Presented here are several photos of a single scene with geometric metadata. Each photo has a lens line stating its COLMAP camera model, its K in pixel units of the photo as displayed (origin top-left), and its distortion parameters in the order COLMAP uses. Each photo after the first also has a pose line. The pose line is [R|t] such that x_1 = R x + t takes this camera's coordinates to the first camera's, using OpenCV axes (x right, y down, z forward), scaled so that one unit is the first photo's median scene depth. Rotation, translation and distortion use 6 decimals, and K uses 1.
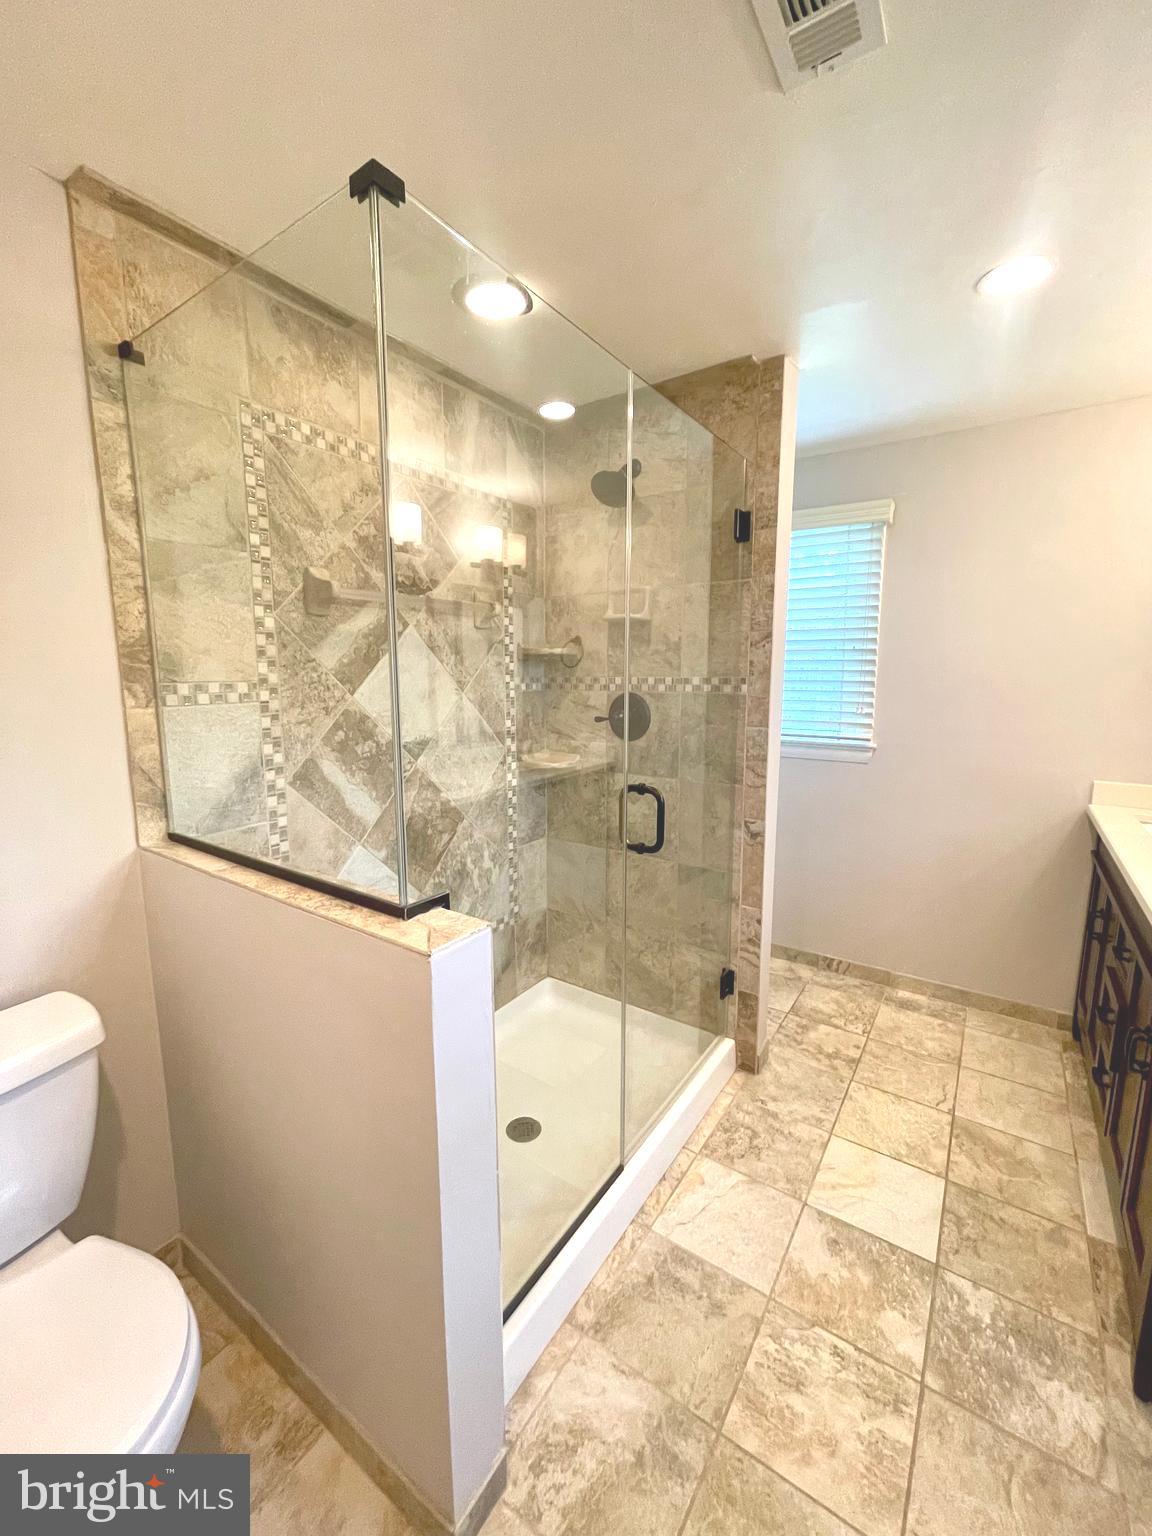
lens RADIAL K [[619.7, 0, 567.6], [0, 619.7, 763.8], [0, 0, 1]] dist [-0.004406, 0.001432]
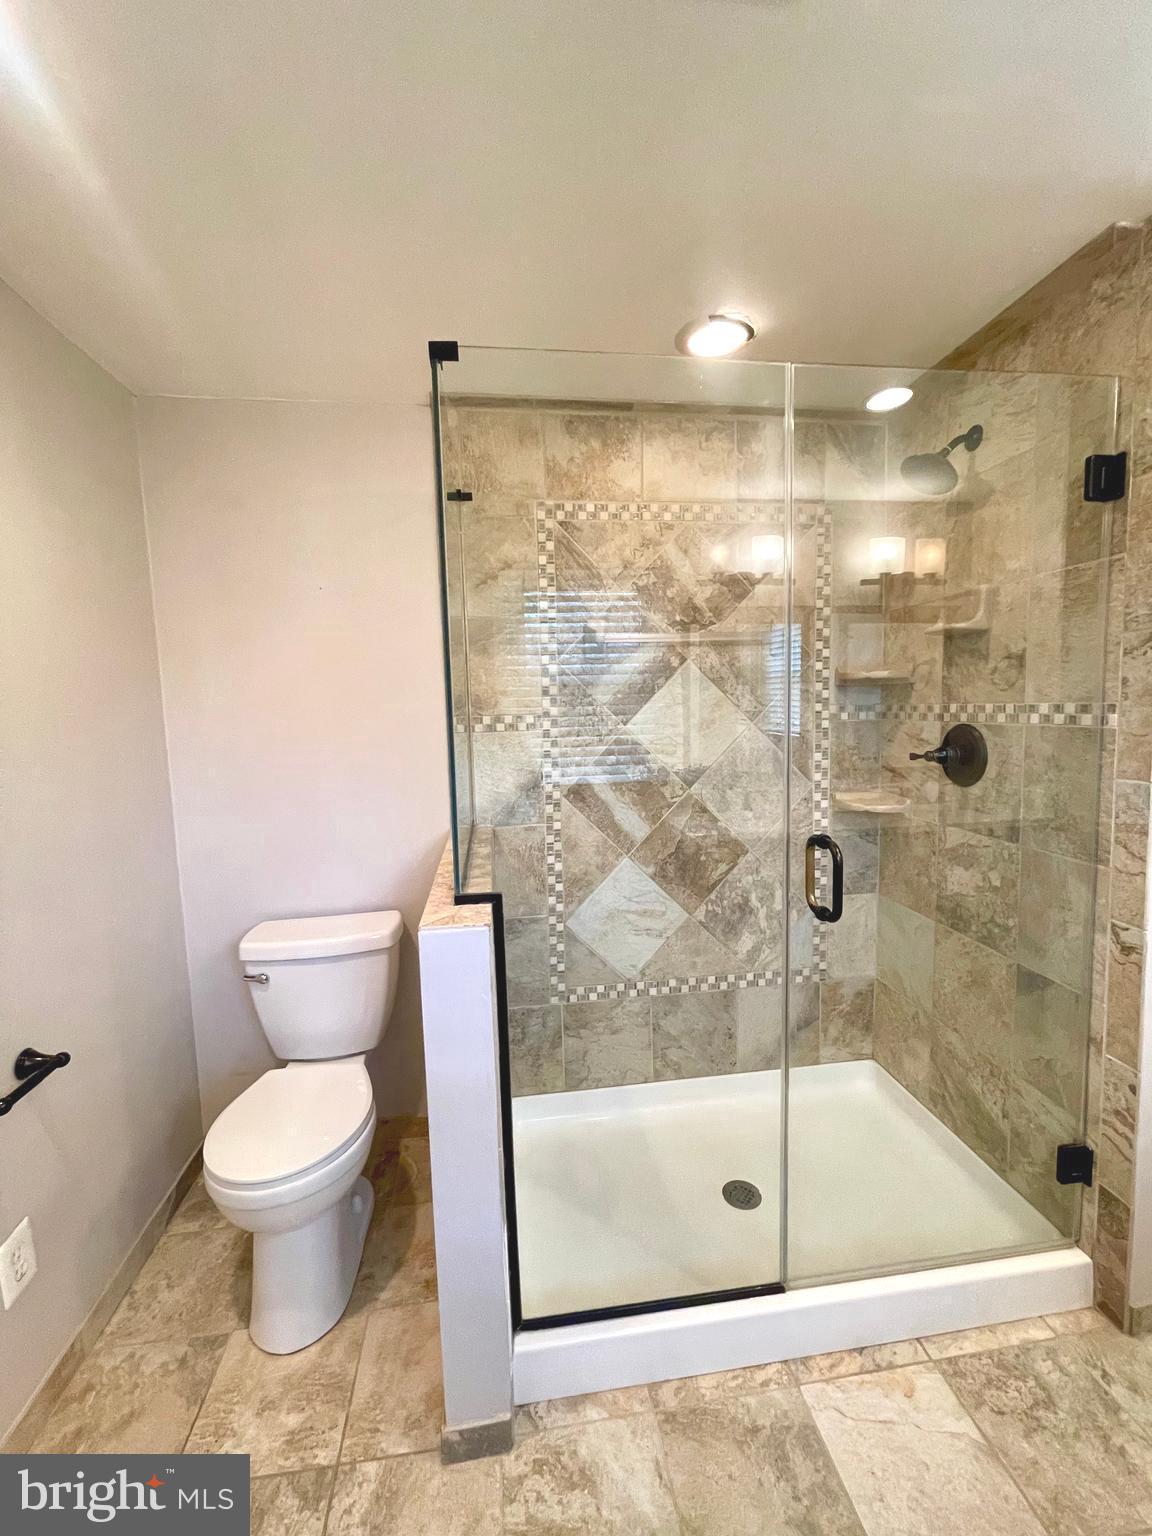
lens RADIAL K [[619.7, 0, 570.1], [0, 619.7, 762.9], [0, 0, 1]] dist [-0.004406, 0.001432]
pose [[0.675527, 0.054628, -0.735309, 0.396212], [-0.085791, 0.996302, -0.004798, -0.025054], [0.732327, 0.066324, 0.677715, 0.145524]]
